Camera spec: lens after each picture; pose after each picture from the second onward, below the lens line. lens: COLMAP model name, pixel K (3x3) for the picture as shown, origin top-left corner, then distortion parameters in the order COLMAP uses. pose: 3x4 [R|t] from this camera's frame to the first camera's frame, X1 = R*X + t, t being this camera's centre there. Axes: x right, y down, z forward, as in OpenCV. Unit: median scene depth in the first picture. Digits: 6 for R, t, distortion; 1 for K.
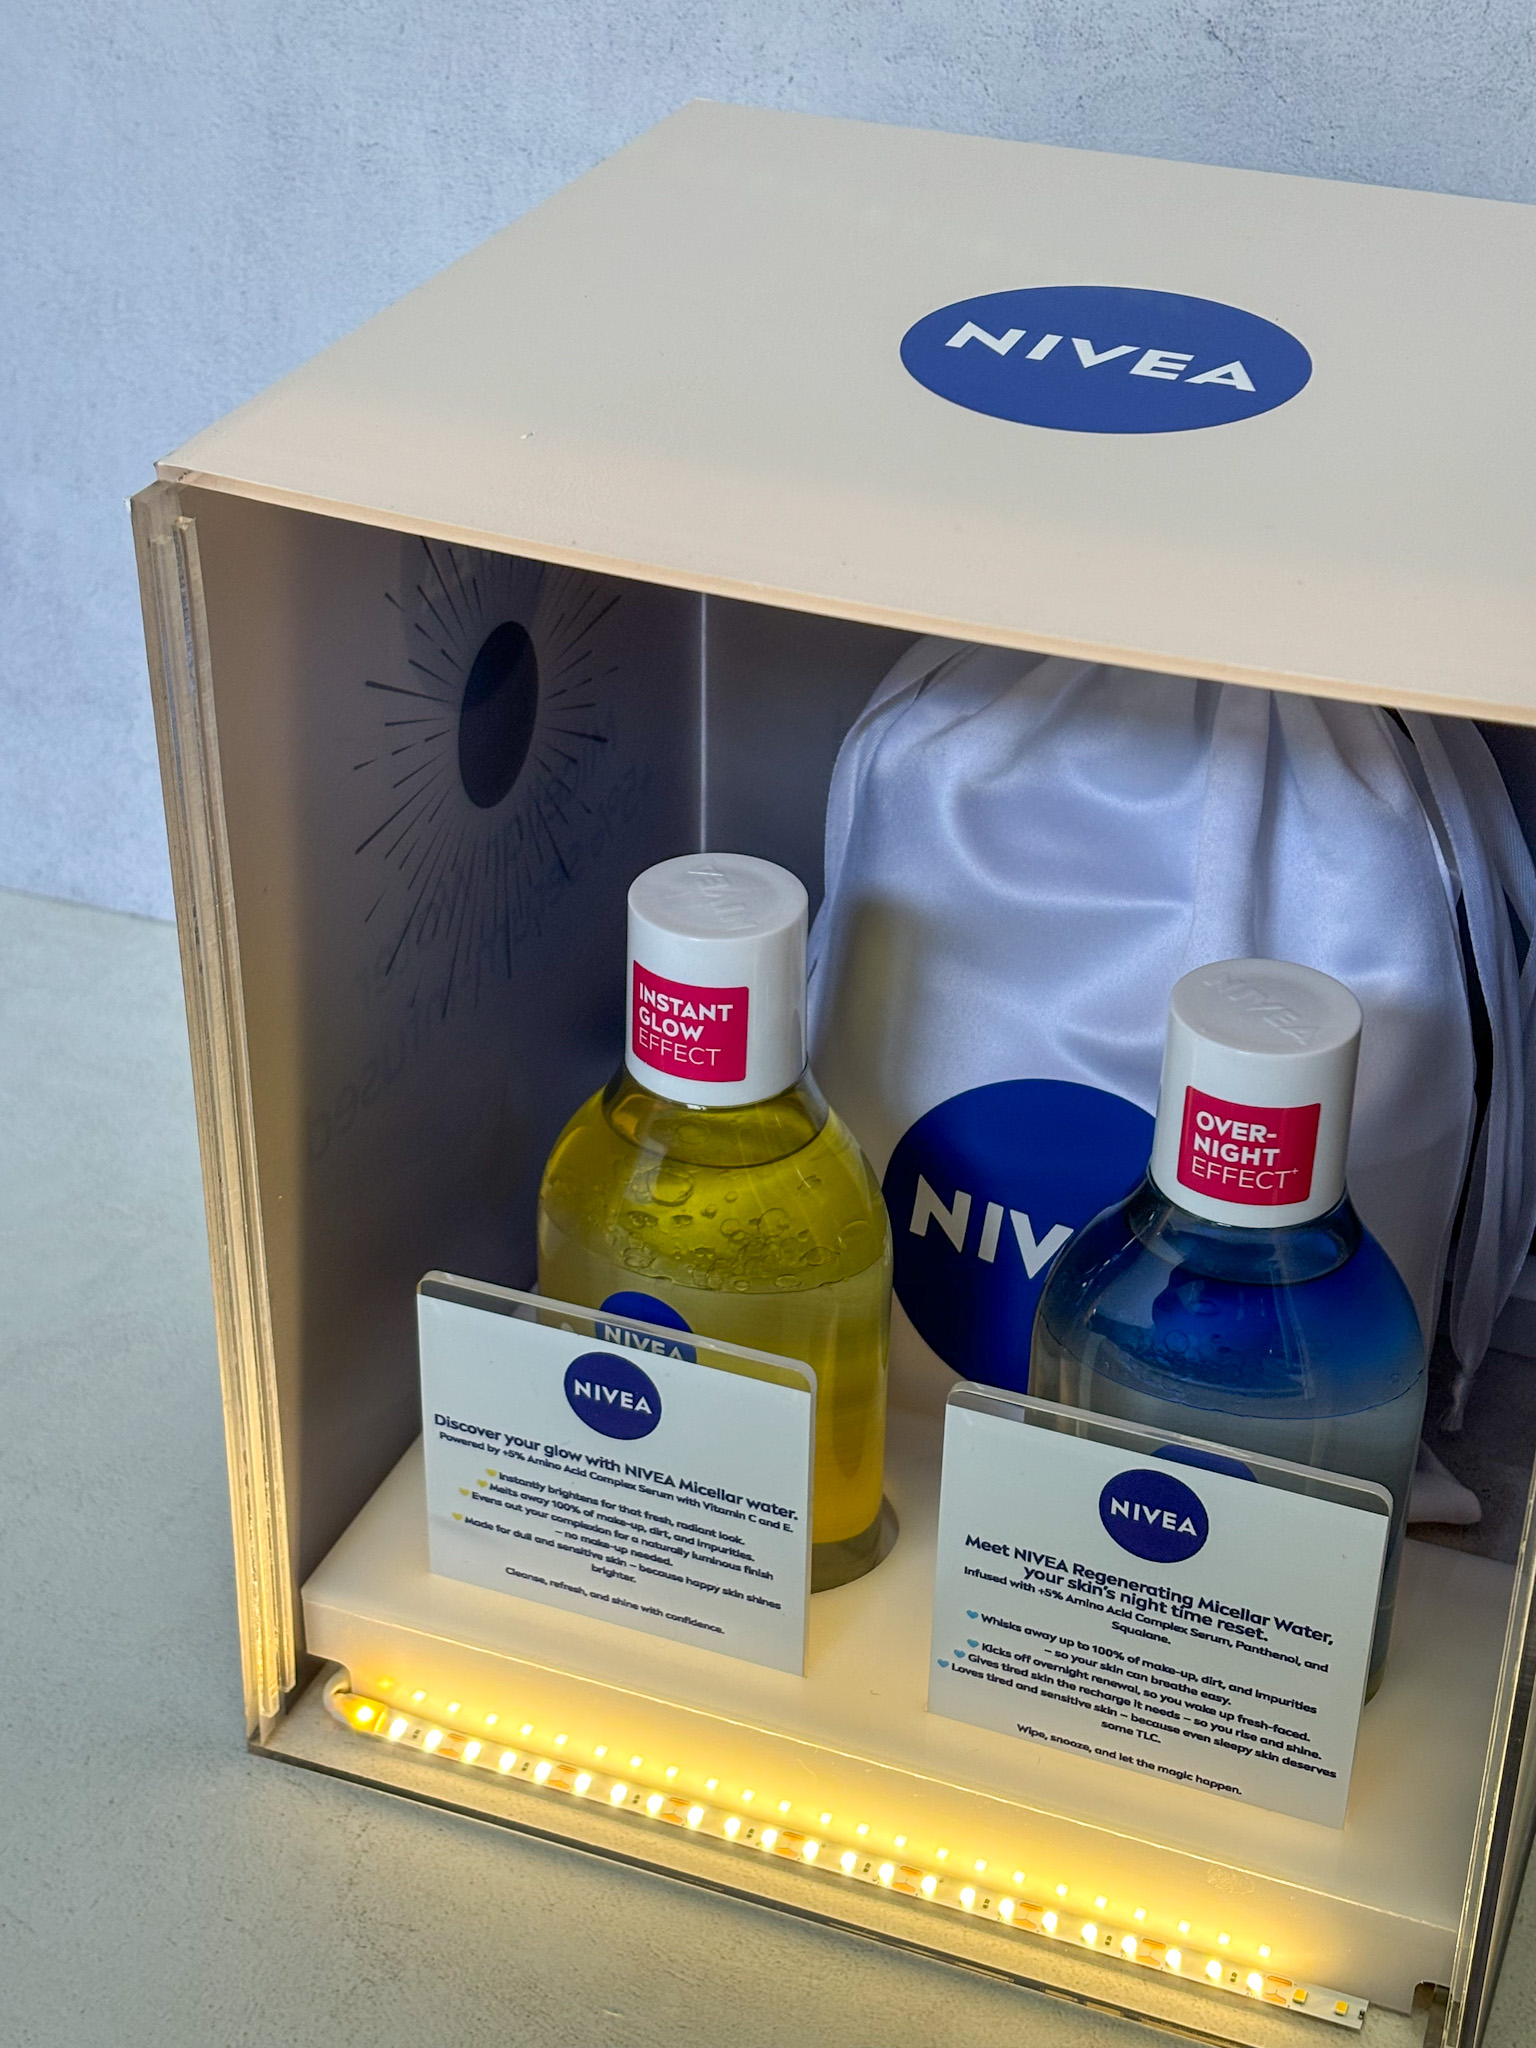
lens RADIAL K [[3246.9, 0, 771.0], [0, 3246.9, 1006.6], [0, 0, 1]] dist [0.252127, -1.119564]
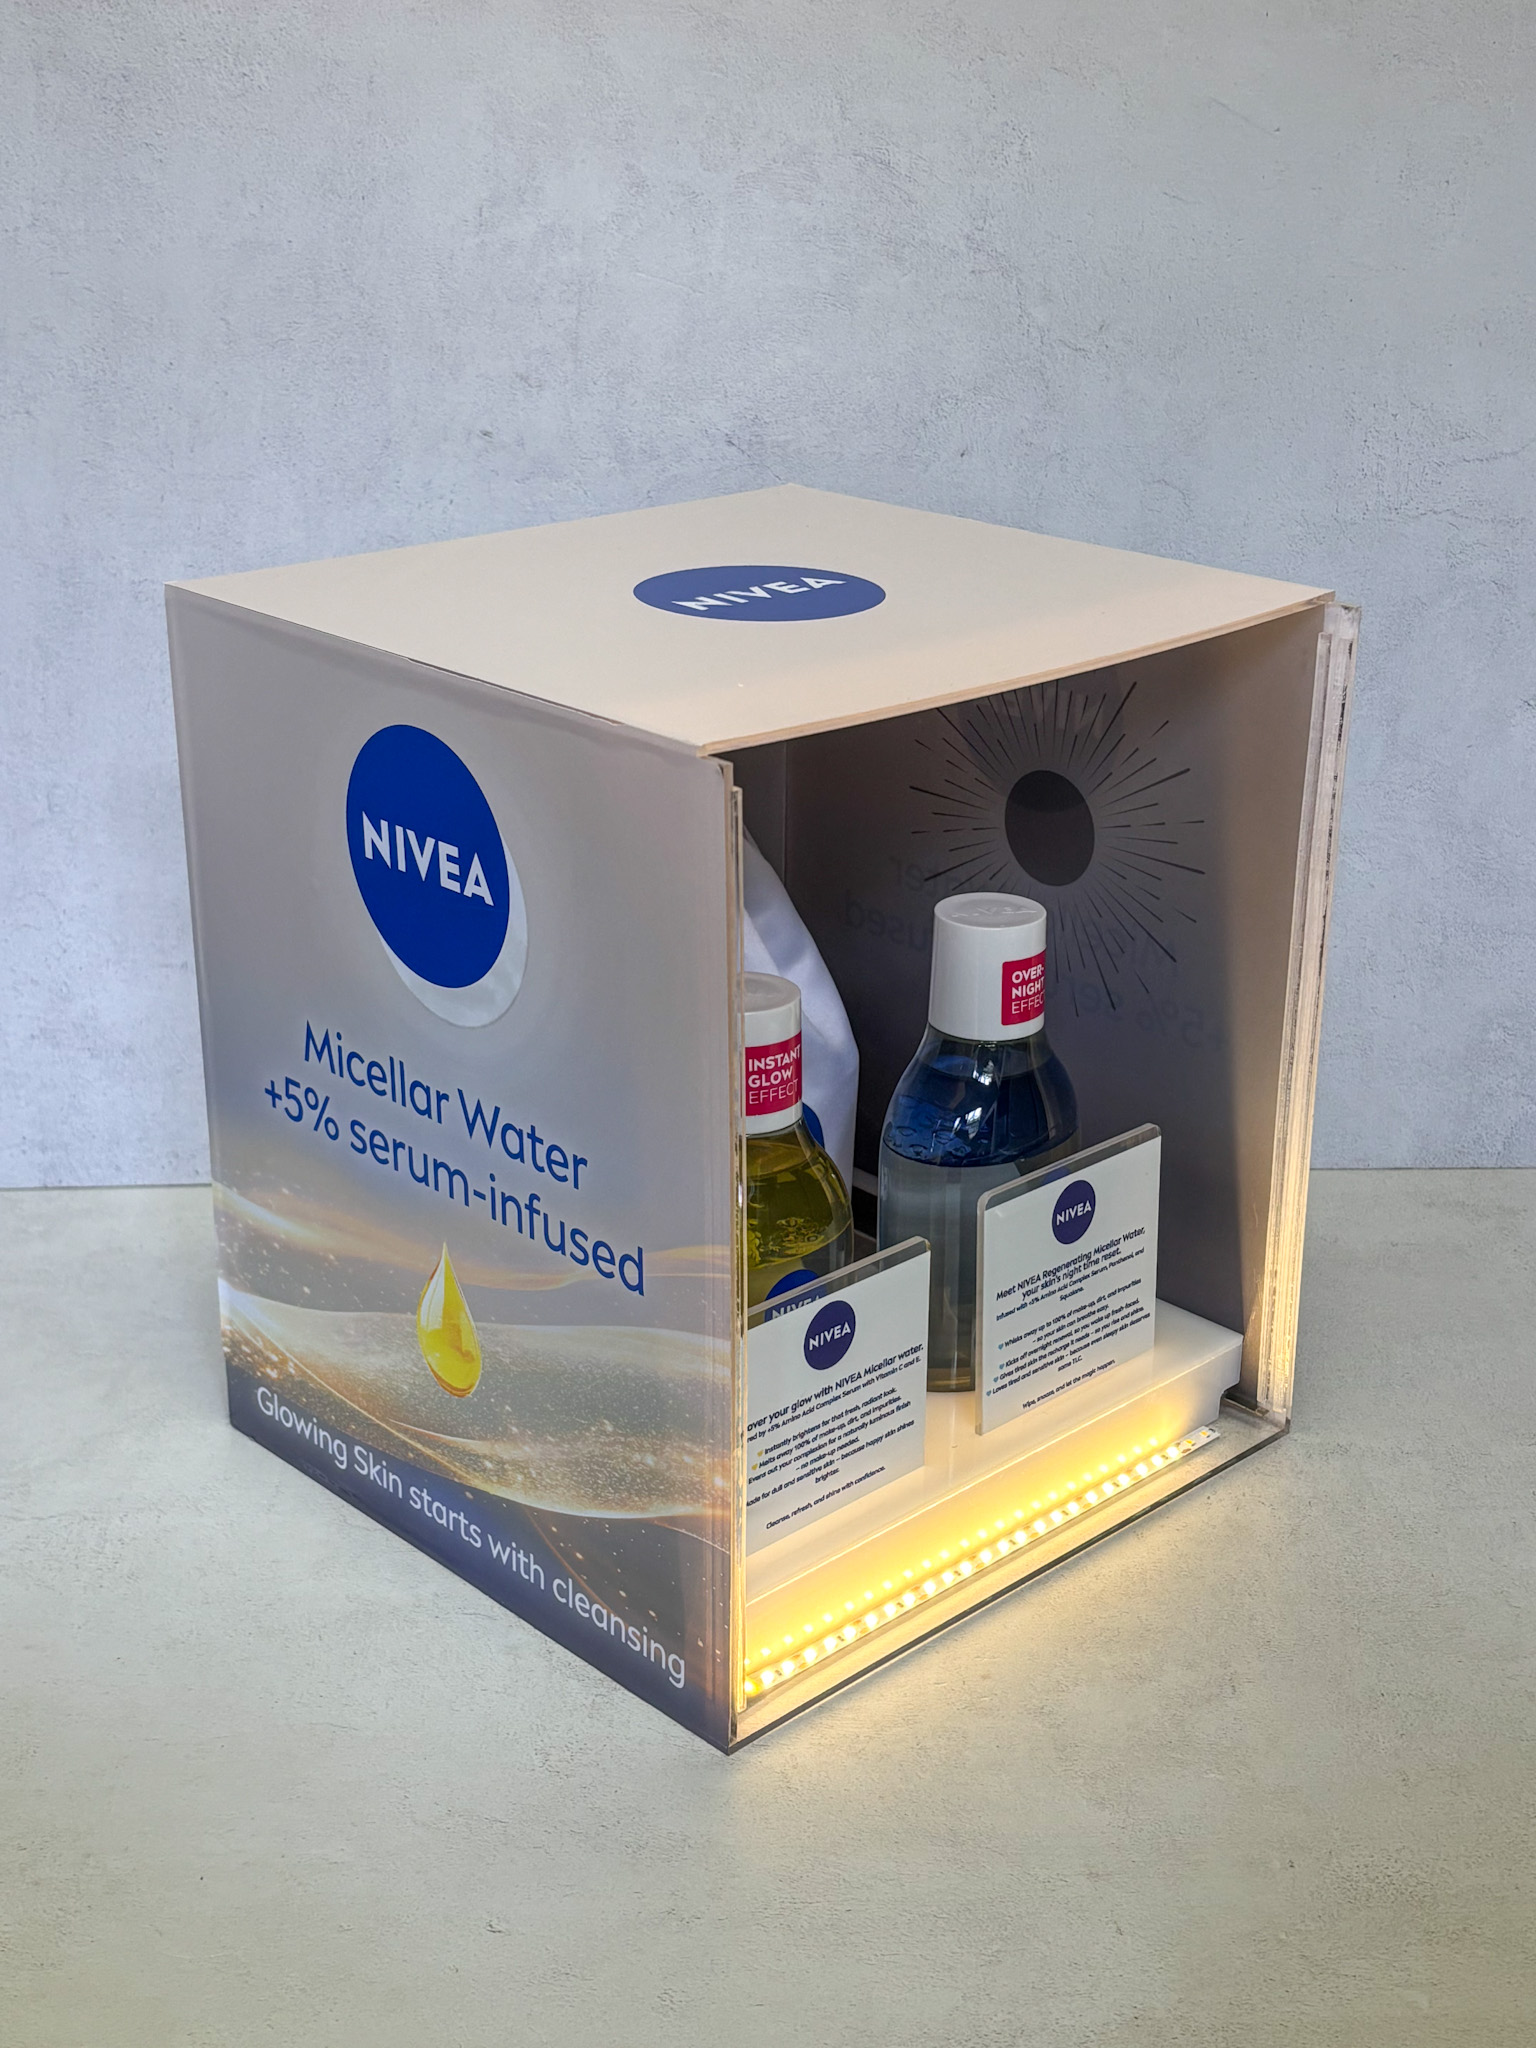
lens RADIAL K [[2709.0, 0, 783.4], [0, 2709.0, 1009.2], [0, 0, 1]] dist [0.221062, -0.867889]
pose [[0.913529, -0.154213, 0.376409, -0.462060], [0.216052, 0.967986, -0.127771, 0.175860], [-0.344654, 0.198046, 0.917601, -0.205948]]
